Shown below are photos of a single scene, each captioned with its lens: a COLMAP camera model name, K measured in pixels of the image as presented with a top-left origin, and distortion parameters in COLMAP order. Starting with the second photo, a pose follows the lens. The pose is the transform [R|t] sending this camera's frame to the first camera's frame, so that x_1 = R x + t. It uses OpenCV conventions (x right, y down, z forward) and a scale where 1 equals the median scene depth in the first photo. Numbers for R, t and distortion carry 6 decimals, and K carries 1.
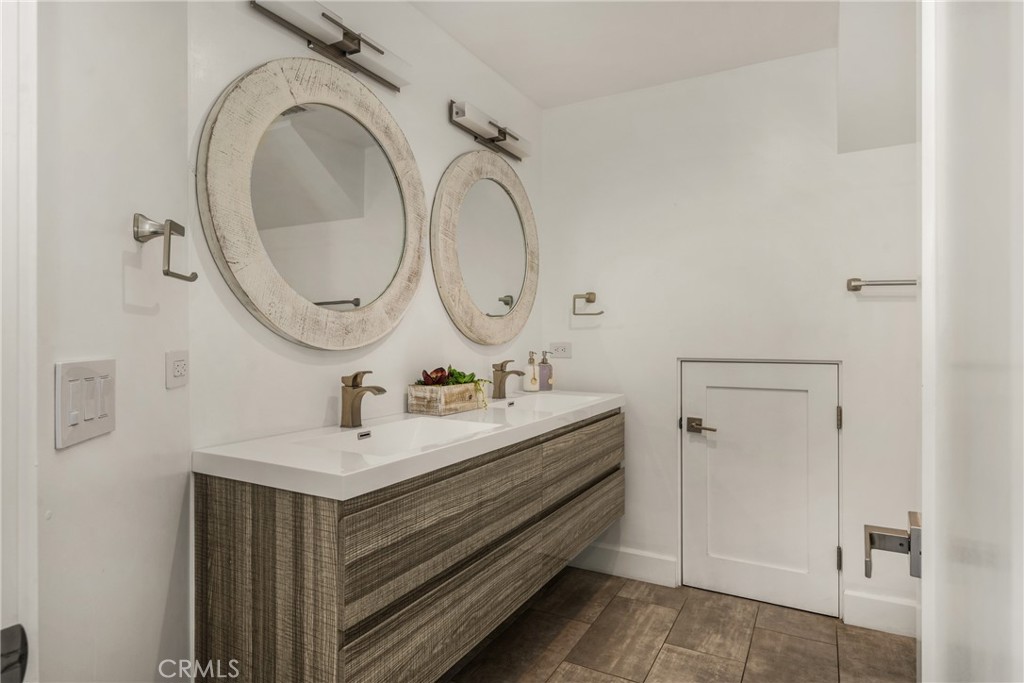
lens RADIAL K [[560.1, 0, 511.7], [0, 560.1, 339.2], [0, 0, 1]] dist [0.000665, 0.000154]
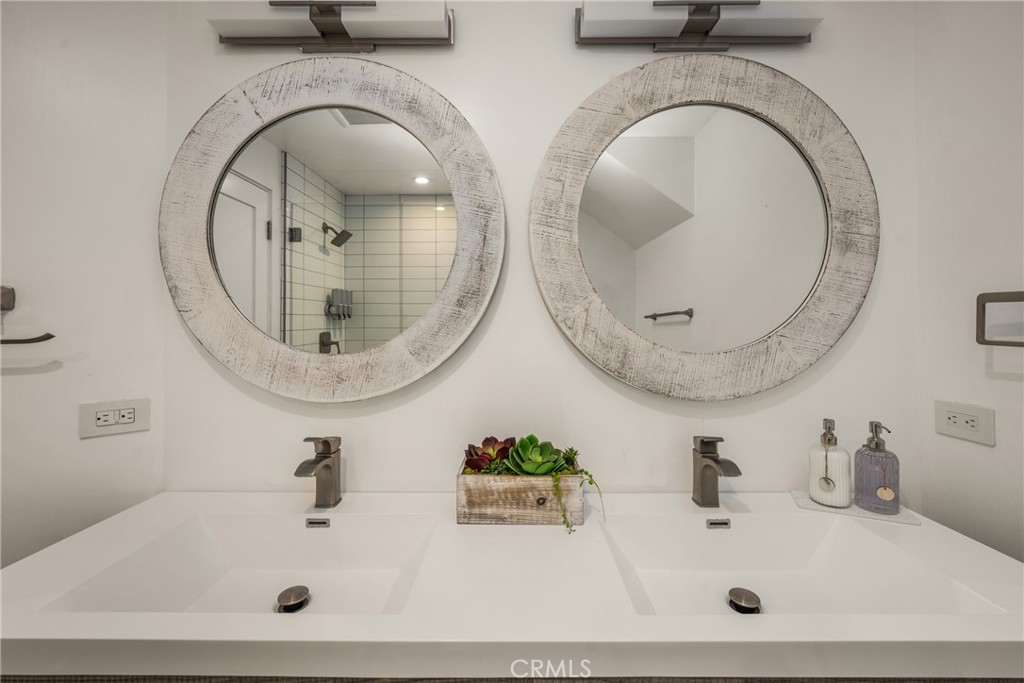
lens RADIAL K [[432.6, 0, 515.0], [0, 432.6, 320.2], [0, 0, 1]] dist [-0.001818, -0.000029]
pose [[0.484335, -0.012731, -0.874790, 0.311386], [-0.003912, 0.999853, -0.016717, -0.075978], [0.874874, 0.011519, 0.484213, 0.788958]]
